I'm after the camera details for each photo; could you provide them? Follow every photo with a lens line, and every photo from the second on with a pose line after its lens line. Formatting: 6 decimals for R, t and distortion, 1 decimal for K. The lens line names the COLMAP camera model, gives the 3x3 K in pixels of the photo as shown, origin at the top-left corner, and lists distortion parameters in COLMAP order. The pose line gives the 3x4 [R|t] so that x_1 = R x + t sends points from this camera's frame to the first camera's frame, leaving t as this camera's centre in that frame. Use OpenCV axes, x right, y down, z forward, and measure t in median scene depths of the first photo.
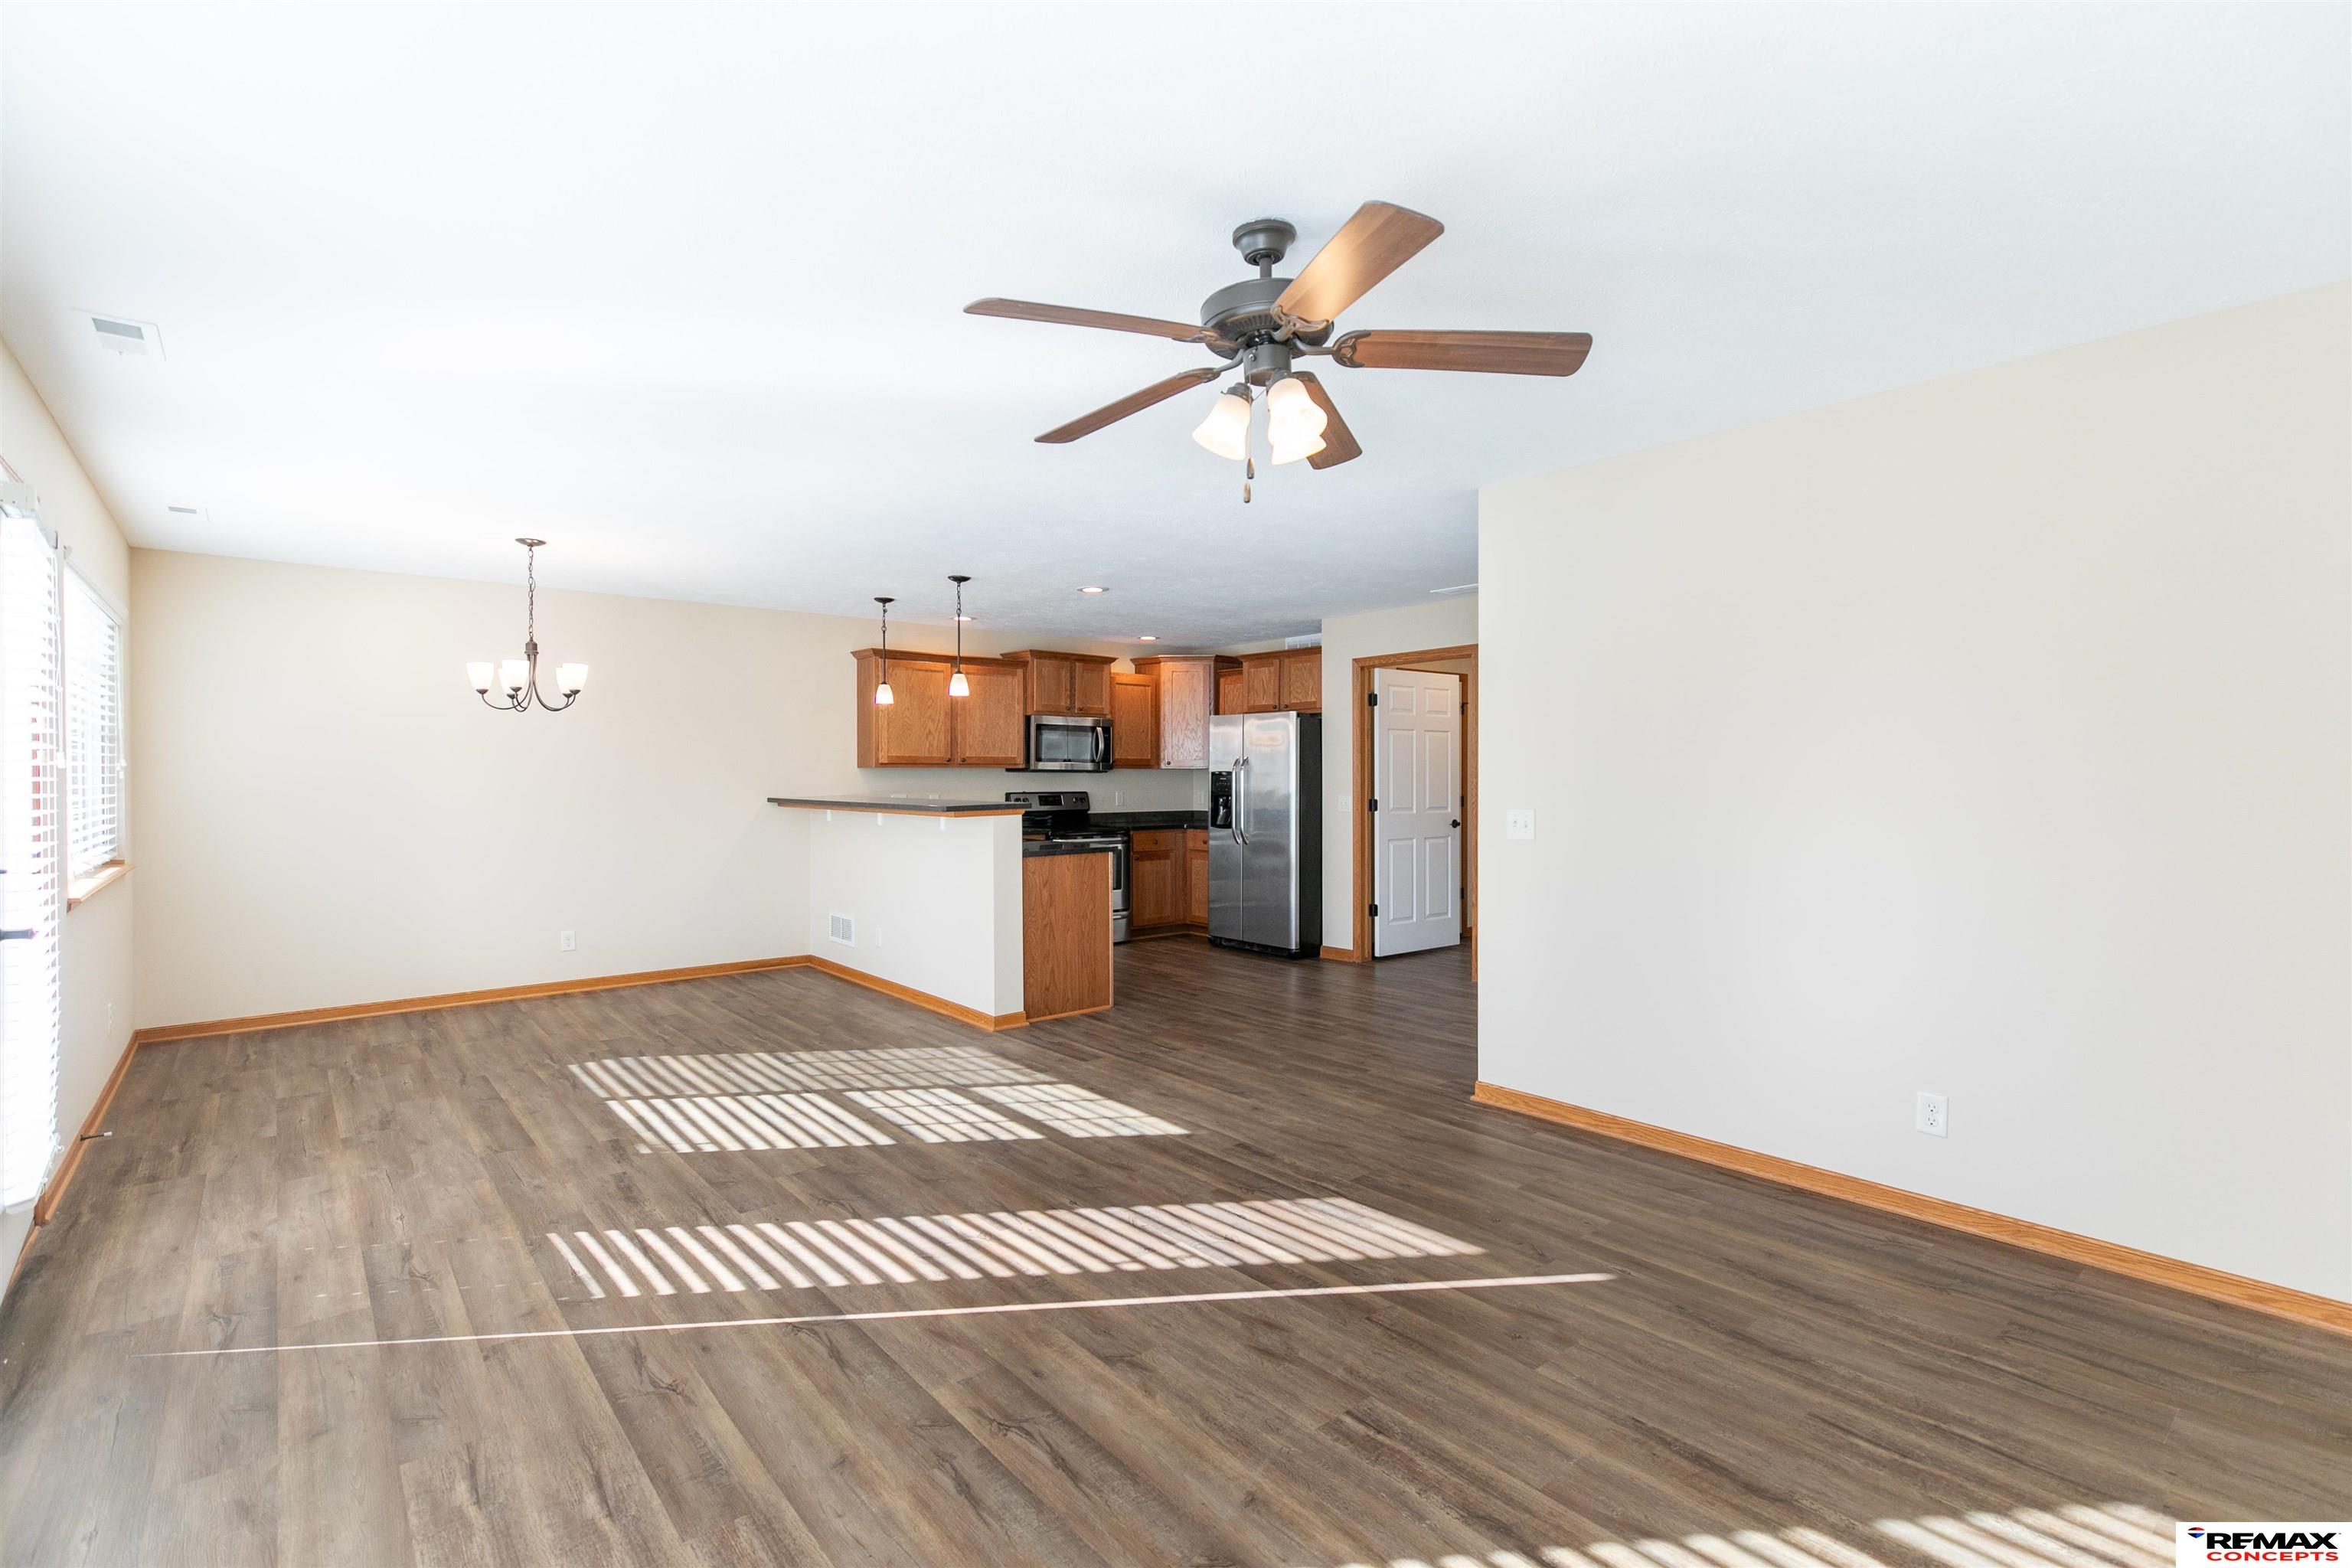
lens RADIAL K [[1065.5, 0, 1178.5], [0, 1065.5, 783.0], [0, 0, 1]] dist [0.005939, -0.000096]
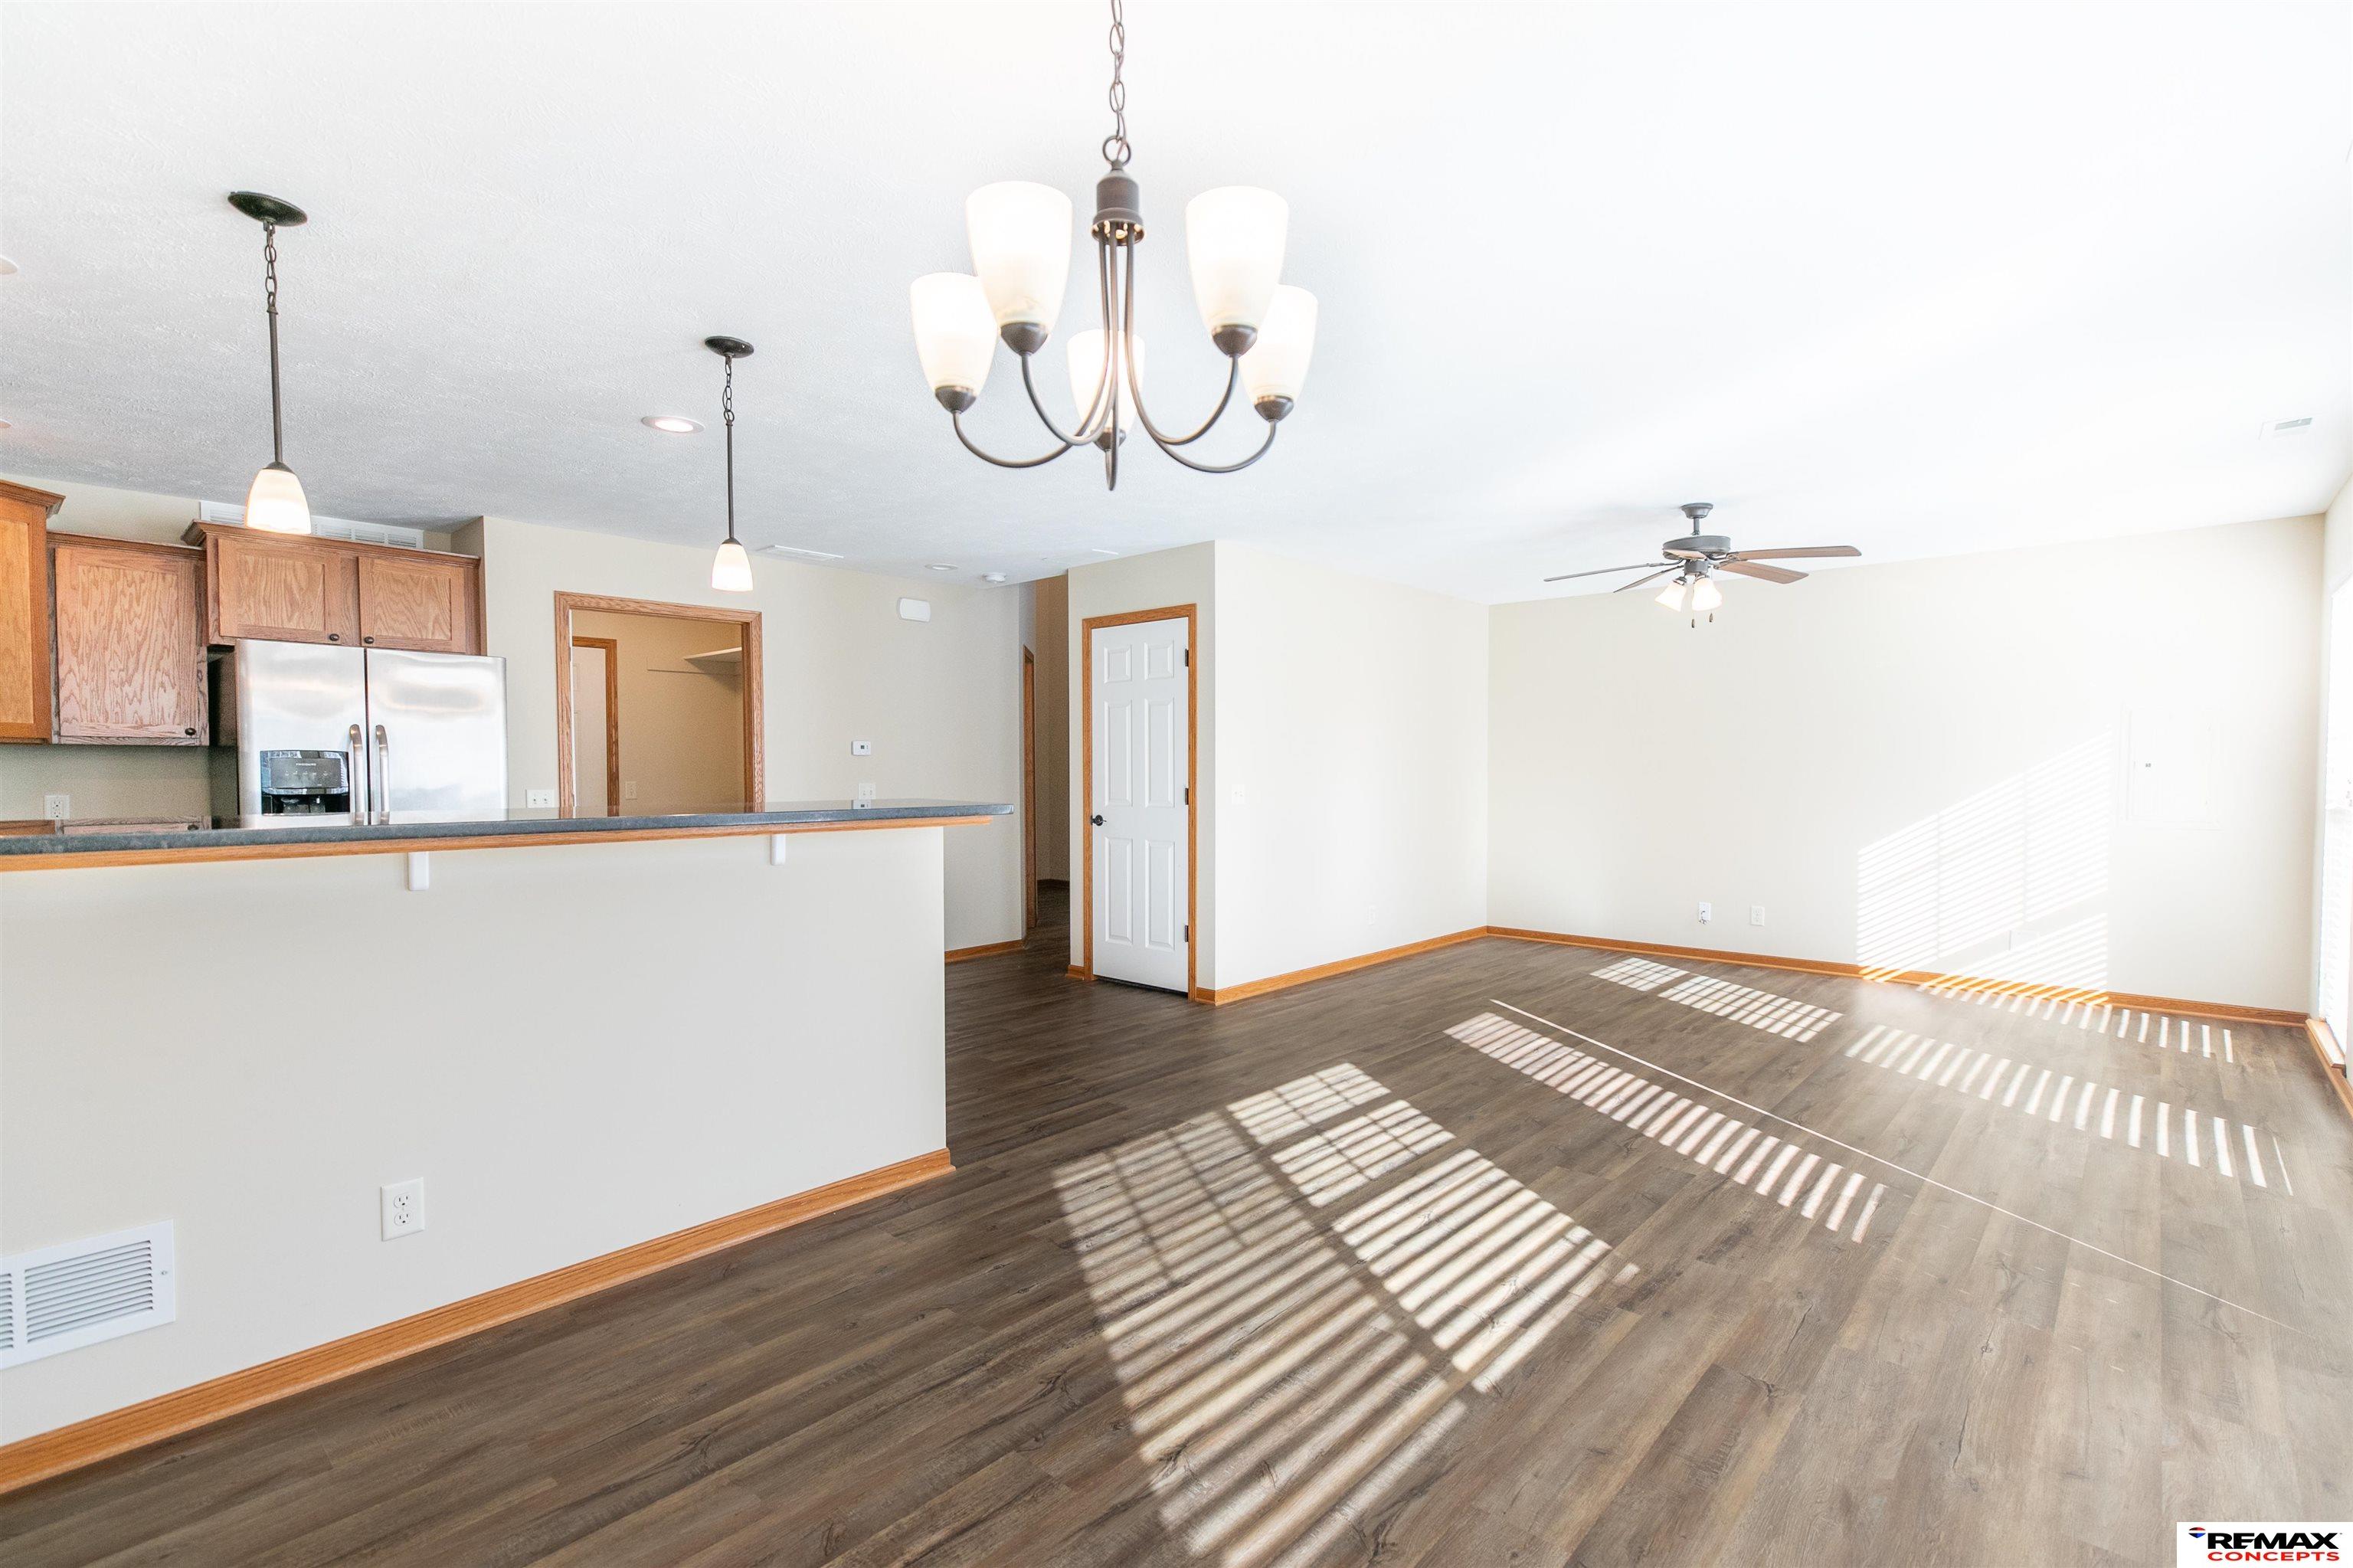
lens RADIAL K [[1066.0, 0, 1179.0], [0, 1066.0, 783.0], [0, 0, 1]] dist [0.005939, -0.000096]
pose [[-0.128169, -0.013549, 0.991660, -0.856824], [0.009384, 0.999845, 0.014873, 0.002159], [-0.991708, 0.011212, -0.128022, 1.018296]]
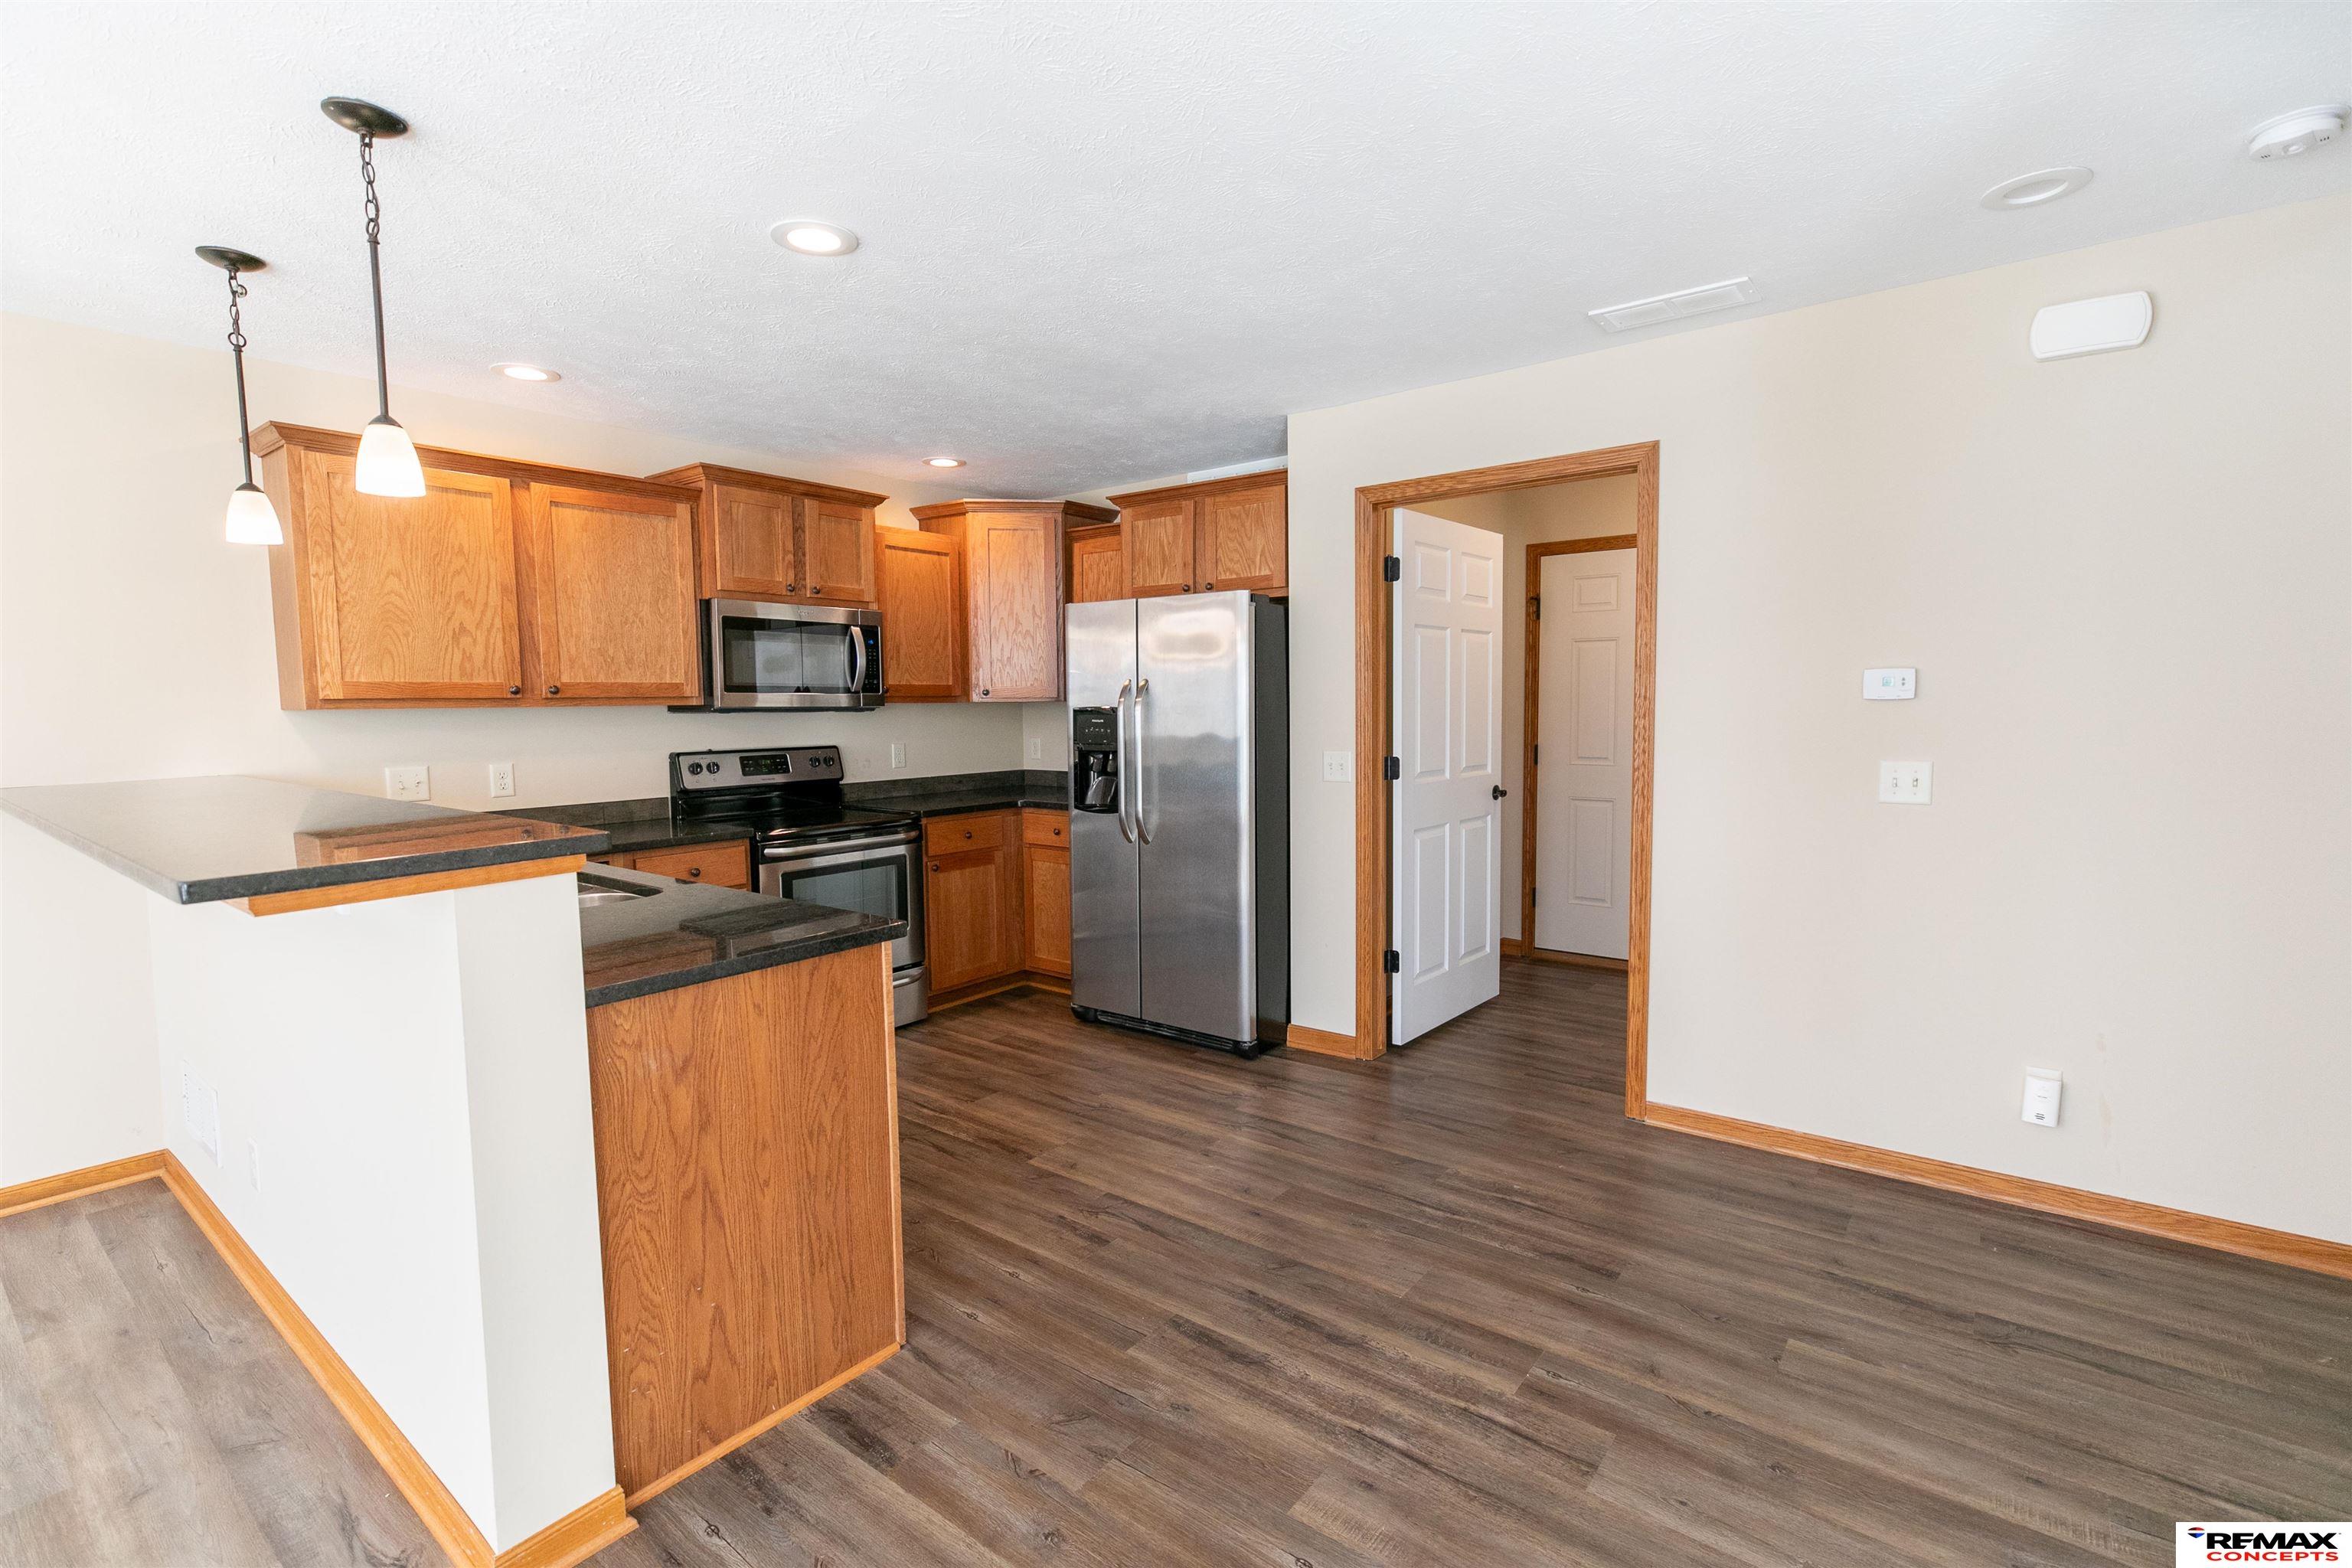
lens RADIAL K [[1065.5, 0, 1178.5], [0, 1065.5, 783.0], [0, 0, 1]] dist [0.005939, -0.000096]
pose [[0.978477, -0.026590, 0.204636, -0.046091], [0.012668, 0.997533, 0.069044, -0.014829], [-0.205967, -0.064966, 0.976400, 0.737148]]
